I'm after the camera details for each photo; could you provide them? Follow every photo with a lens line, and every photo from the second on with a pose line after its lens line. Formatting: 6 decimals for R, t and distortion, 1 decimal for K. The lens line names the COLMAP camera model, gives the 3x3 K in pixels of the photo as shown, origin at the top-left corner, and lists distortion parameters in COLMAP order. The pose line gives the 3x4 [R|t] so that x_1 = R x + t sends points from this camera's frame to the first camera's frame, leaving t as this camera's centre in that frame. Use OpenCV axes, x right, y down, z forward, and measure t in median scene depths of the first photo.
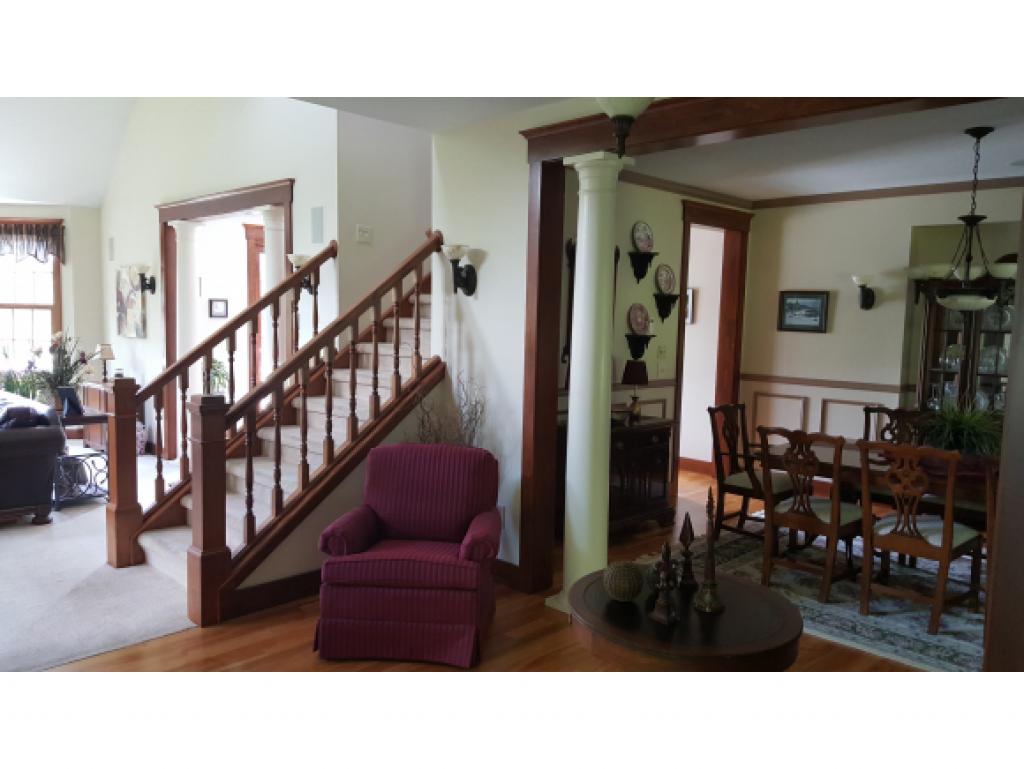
lens RADIAL K [[762.6, 0, 506.6], [0, 762.6, 387.0], [0, 0, 1]] dist [0.163012, -0.250779]
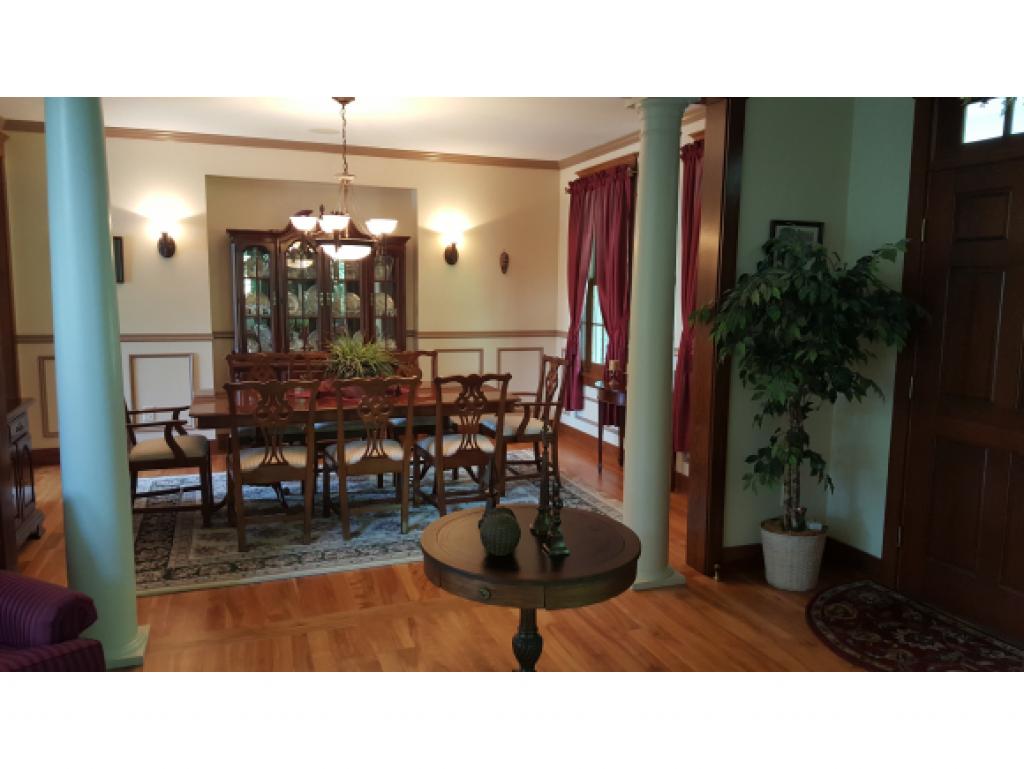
lens RADIAL K [[762.6, 0, 506.6], [0, 762.6, 387.0], [0, 0, 1]] dist [0.163012, -0.250779]
pose [[0.403381, -0.143801, 0.903662, -0.413424], [0.076492, 0.989417, 0.123303, -0.041036], [-0.911829, 0.019385, 0.410111, 0.344716]]
